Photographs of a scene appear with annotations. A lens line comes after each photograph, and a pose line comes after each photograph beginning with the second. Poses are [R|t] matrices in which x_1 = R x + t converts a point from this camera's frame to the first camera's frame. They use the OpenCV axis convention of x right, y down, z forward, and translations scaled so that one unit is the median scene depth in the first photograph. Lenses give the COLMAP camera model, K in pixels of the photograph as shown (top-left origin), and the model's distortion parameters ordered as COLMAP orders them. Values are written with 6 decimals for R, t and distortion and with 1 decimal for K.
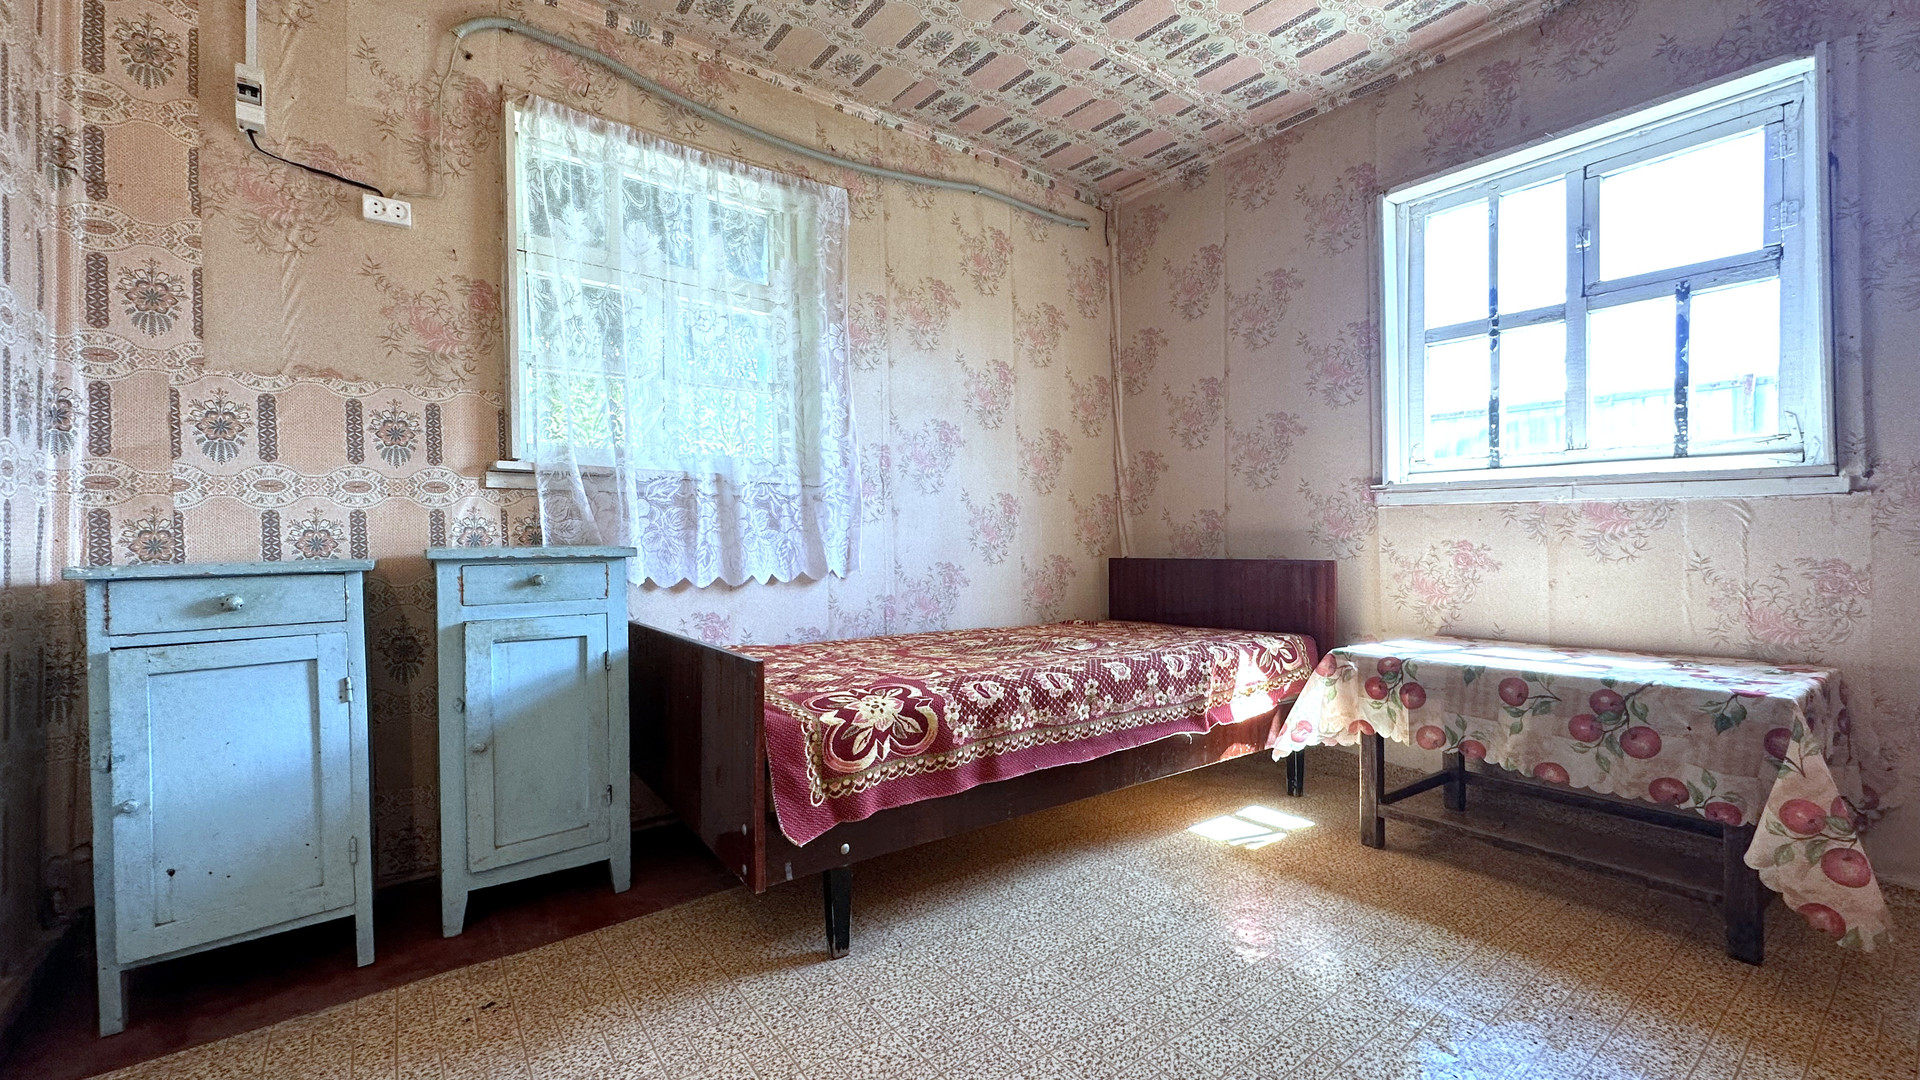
lens RADIAL K [[769.3, 0, 960.0], [0, 769.3, 540.0], [0, 0, 1]] dist [0.001374, -0.000106]
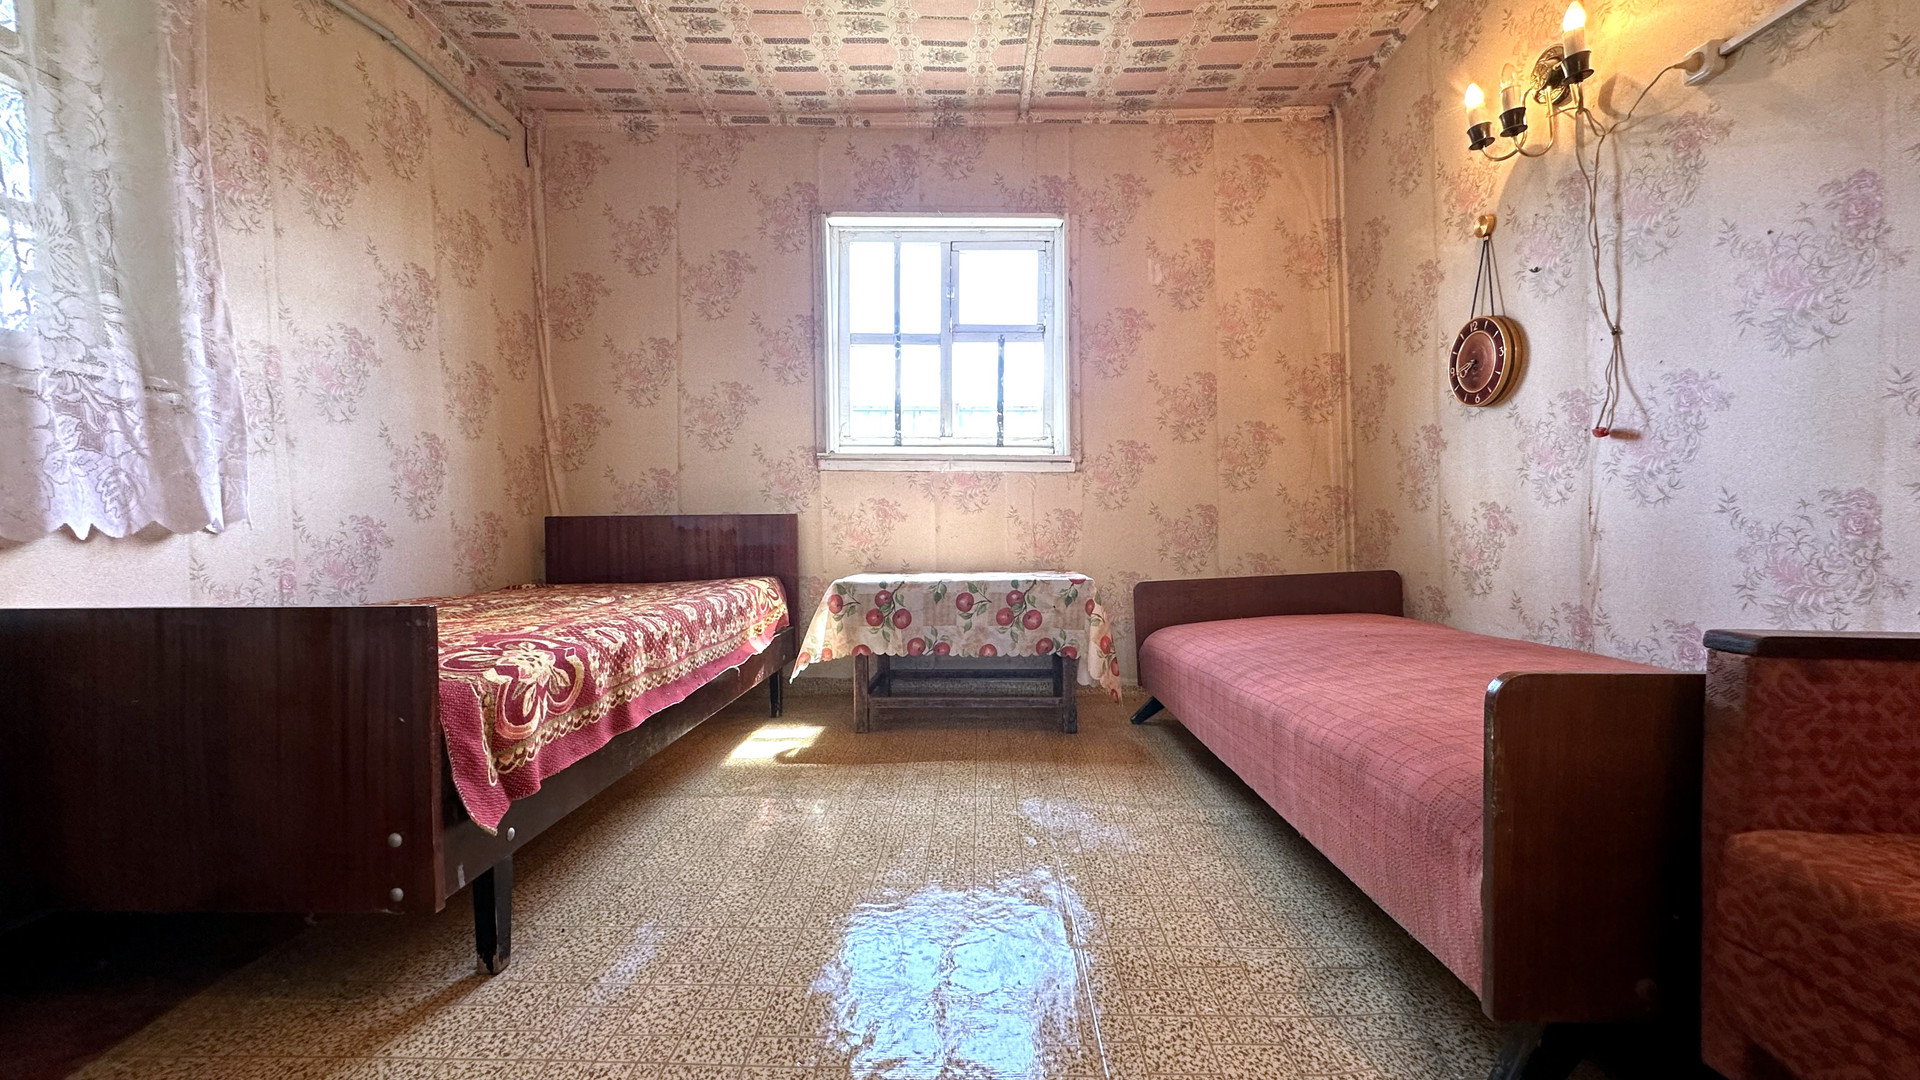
lens RADIAL K [[769.3, 0, 960.0], [0, 769.3, 540.0], [0, 0, 1]] dist [0.001374, -0.000106]
pose [[0.615931, -0.015256, 0.787653, -0.295678], [-0.001091, 0.999795, 0.020217, 0.043209], [-0.787800, -0.013312, 0.615788, 0.075503]]
